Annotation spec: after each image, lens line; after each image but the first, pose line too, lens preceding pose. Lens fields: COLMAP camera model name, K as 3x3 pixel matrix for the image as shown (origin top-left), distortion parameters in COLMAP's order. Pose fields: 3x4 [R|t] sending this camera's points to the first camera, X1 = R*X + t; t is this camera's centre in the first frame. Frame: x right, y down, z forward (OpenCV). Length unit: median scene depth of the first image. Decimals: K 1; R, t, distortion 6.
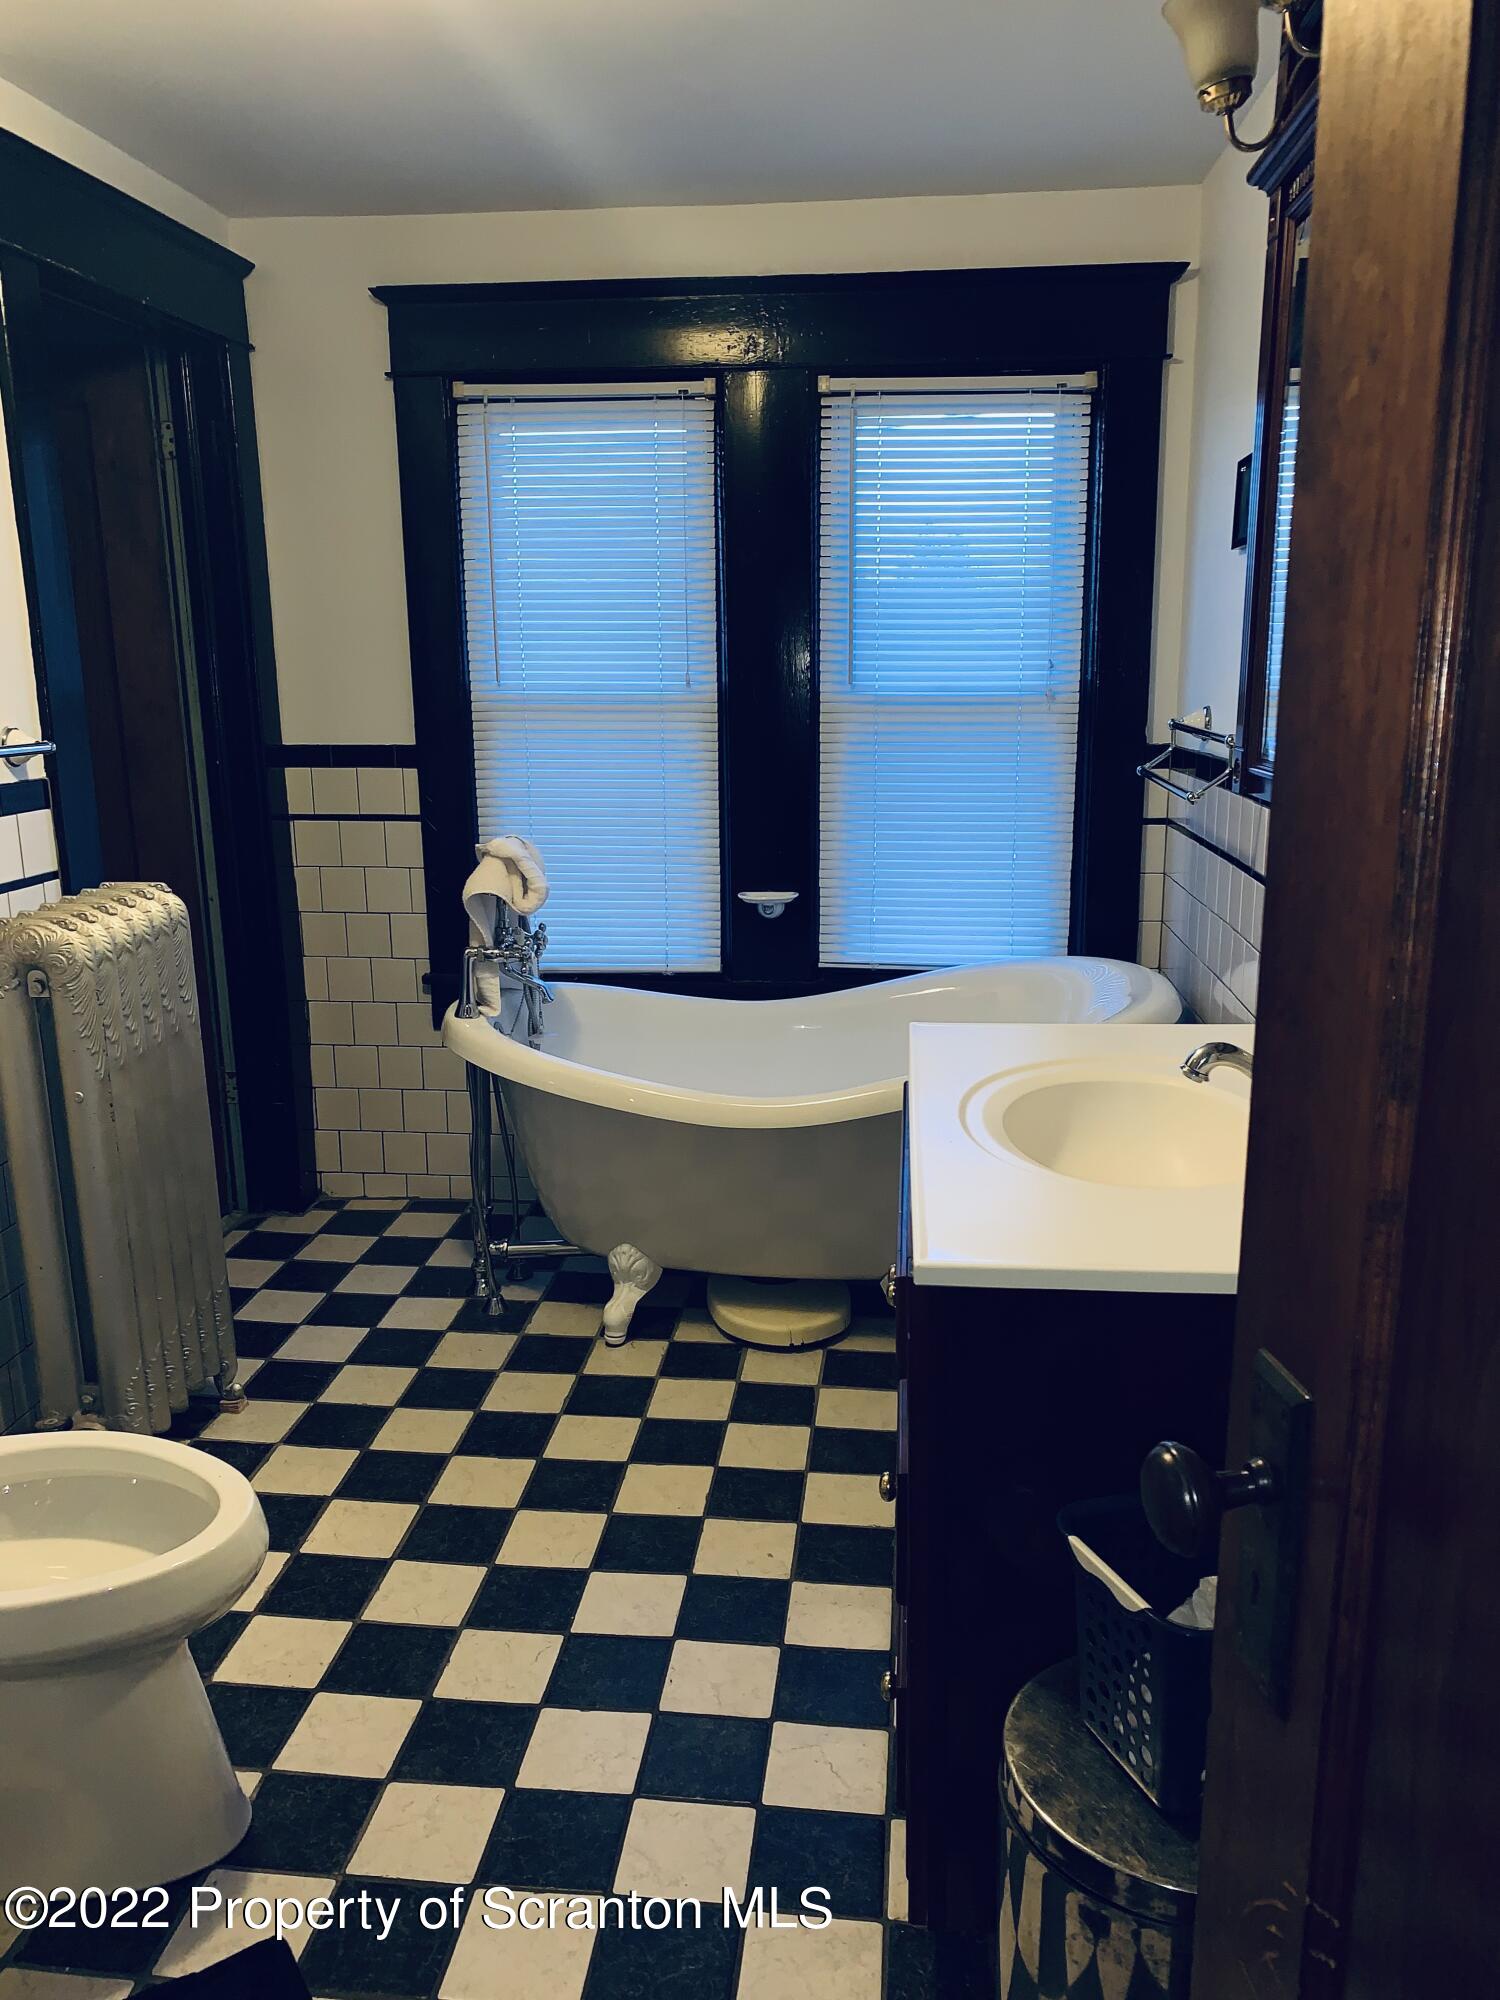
lens RADIAL K [[1538.5, 0, 742.1], [0, 1538.5, 999.4], [0, 0, 1]] dist [0.044123, -0.055328]
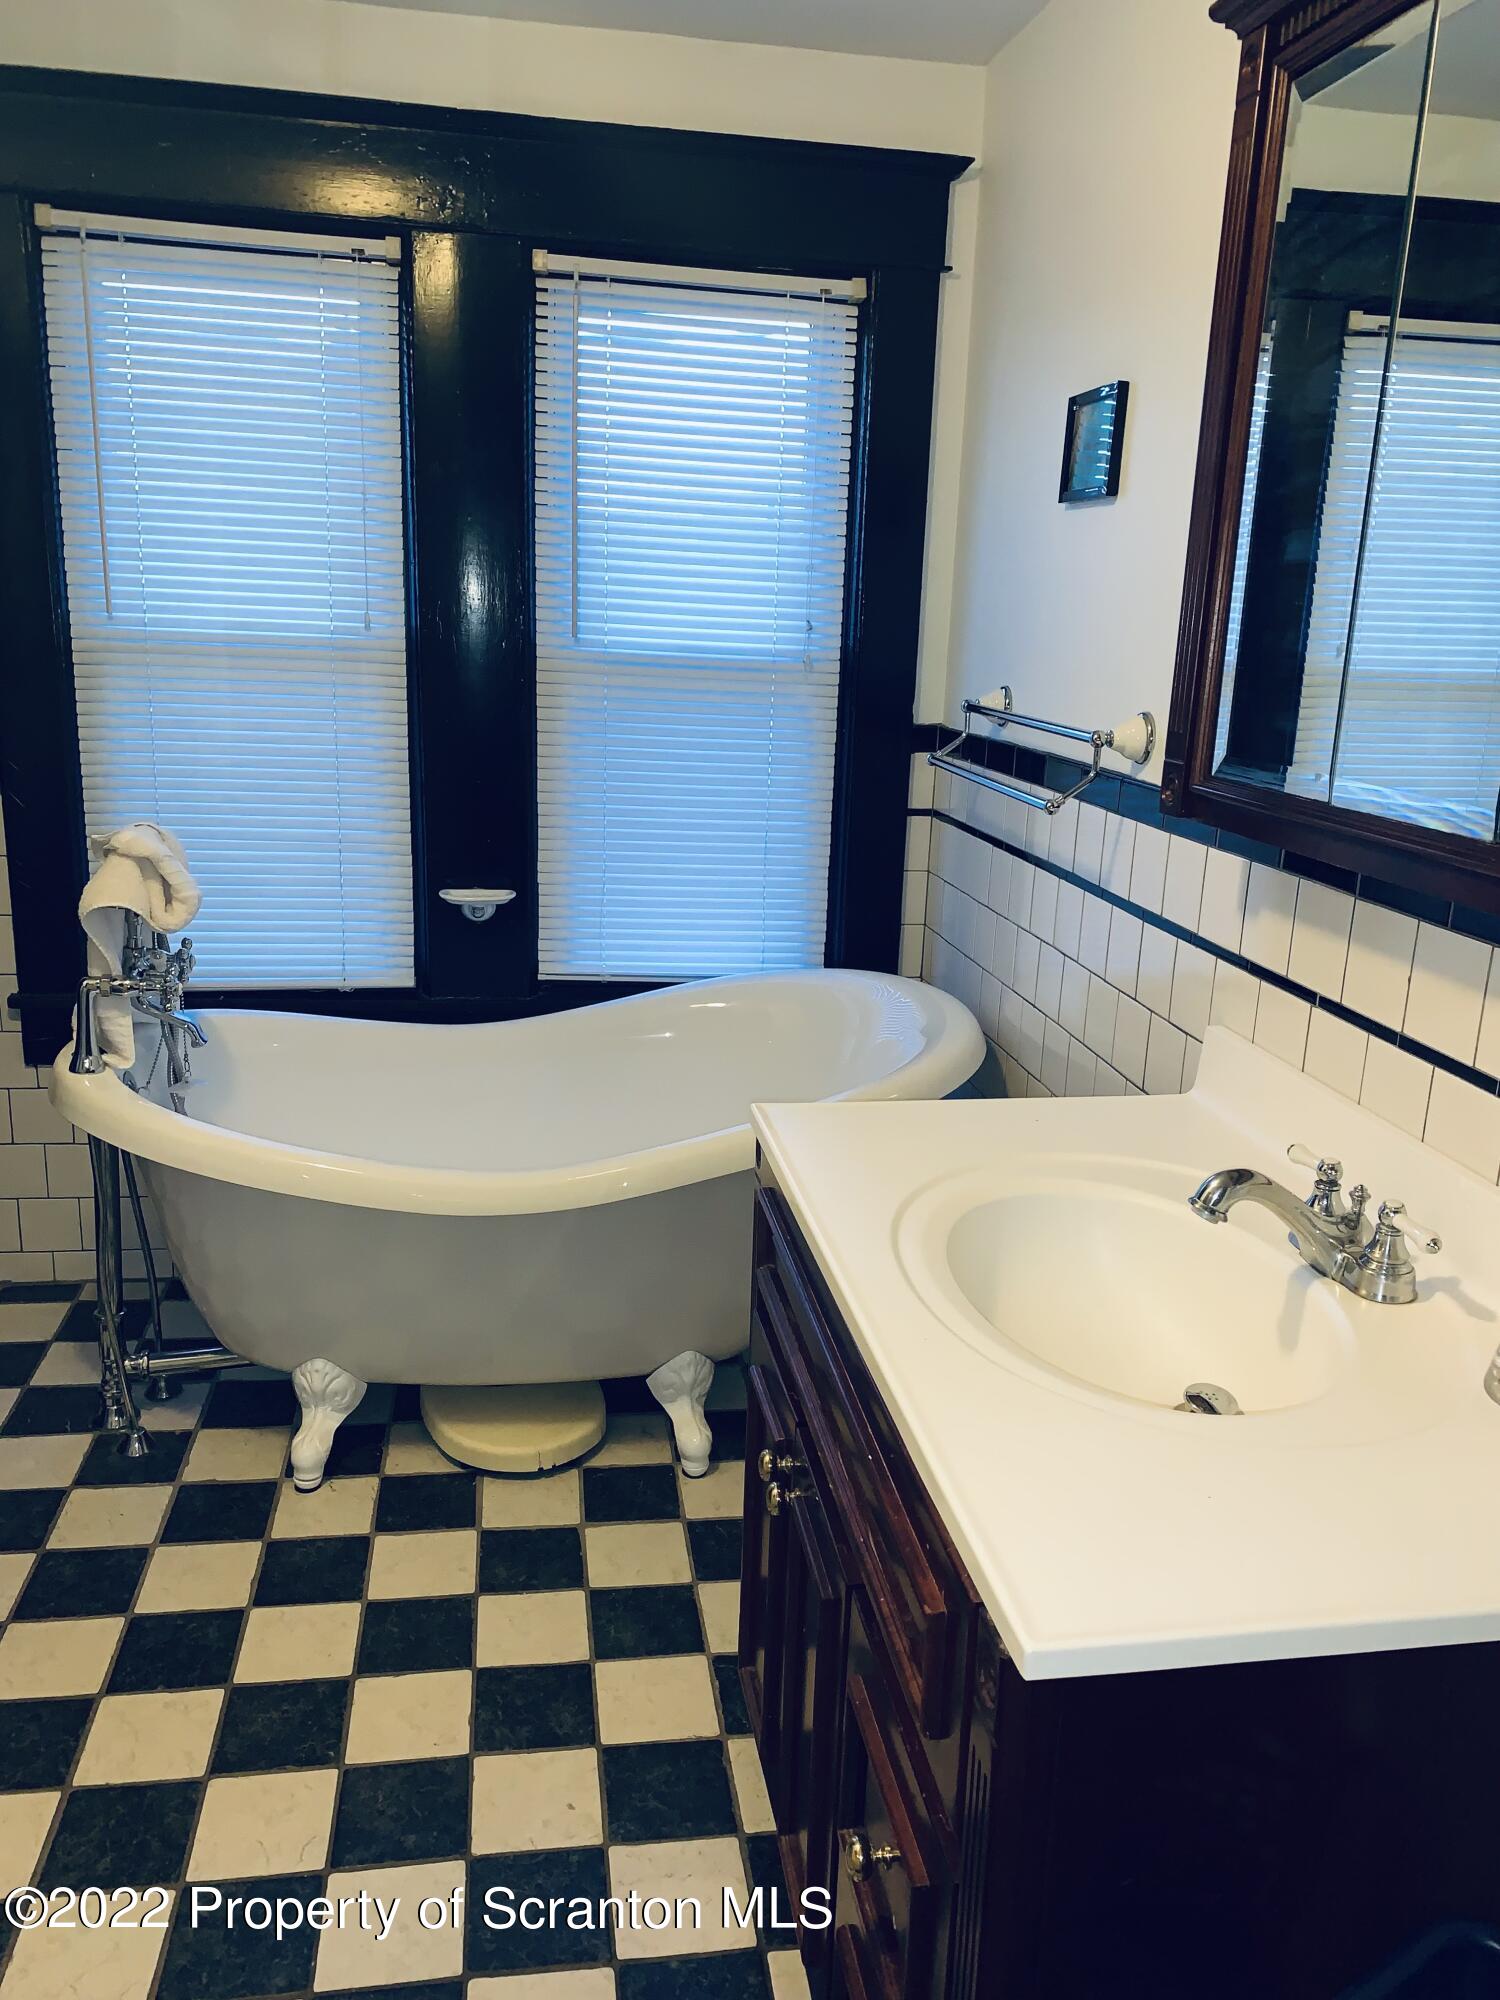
lens RADIAL K [[1538.5, 0, 751.5], [0, 1538.5, 1005.1], [0, 0, 1]] dist [0.044123, -0.055328]
pose [[0.964124, -0.021489, 0.264581, -0.062461], [0.010167, 0.998976, 0.044088, -0.046648], [-0.265258, -0.039816, 0.963355, 0.183251]]
